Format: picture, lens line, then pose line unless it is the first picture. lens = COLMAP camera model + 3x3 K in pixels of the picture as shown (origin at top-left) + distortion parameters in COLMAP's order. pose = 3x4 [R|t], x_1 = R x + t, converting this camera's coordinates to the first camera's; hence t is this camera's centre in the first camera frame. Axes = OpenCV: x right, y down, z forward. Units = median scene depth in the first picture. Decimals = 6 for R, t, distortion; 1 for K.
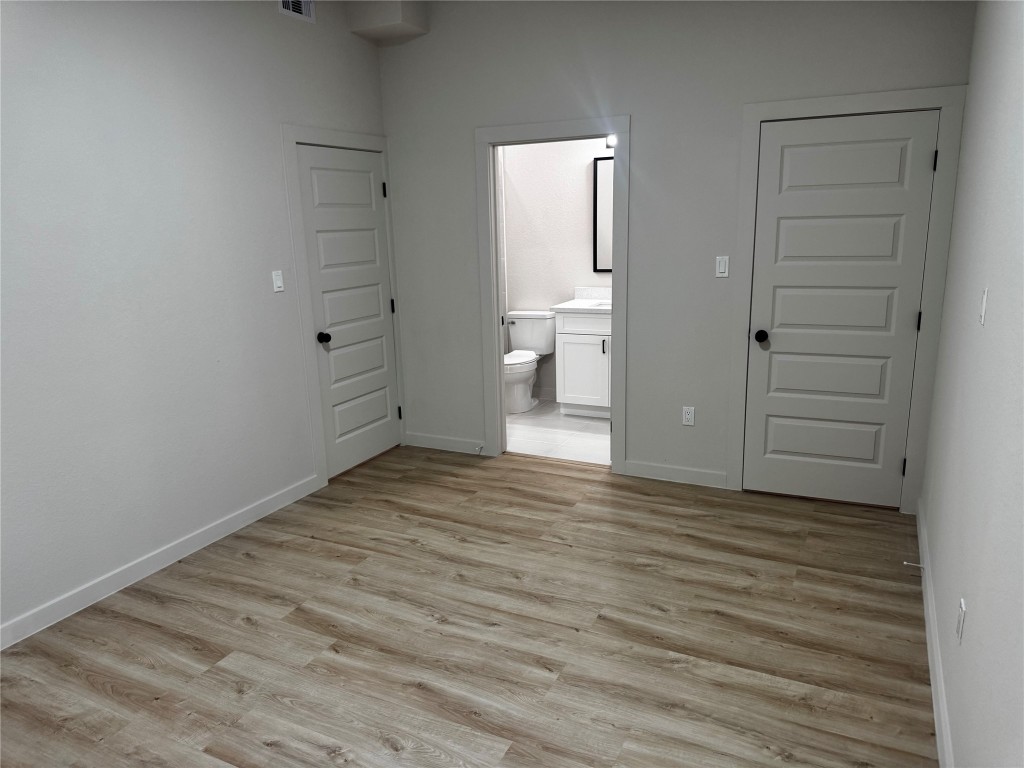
lens RADIAL K [[728.3, 0, 514.2], [0, 728.3, 386.9], [0, 0, 1]] dist [0.061757, -0.063718]
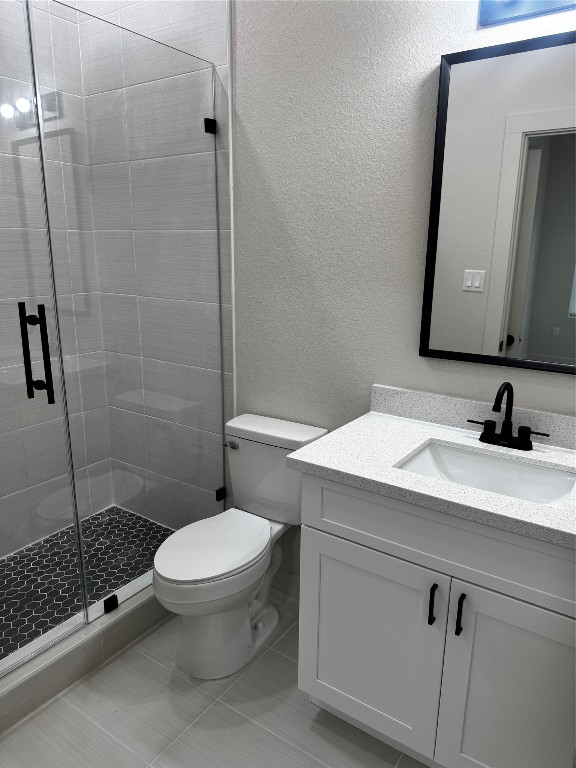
lens RADIAL K [[546.2, 0, 284.8], [0, 546.2, 383.3], [0, 0, 1]] dist [0.061757, -0.063718]
pose [[0.987502, 0.071065, -0.140674, 0.079220], [-0.069927, 0.997467, 0.013023, -0.140514], [0.141243, -0.003024, 0.989970, 0.692531]]
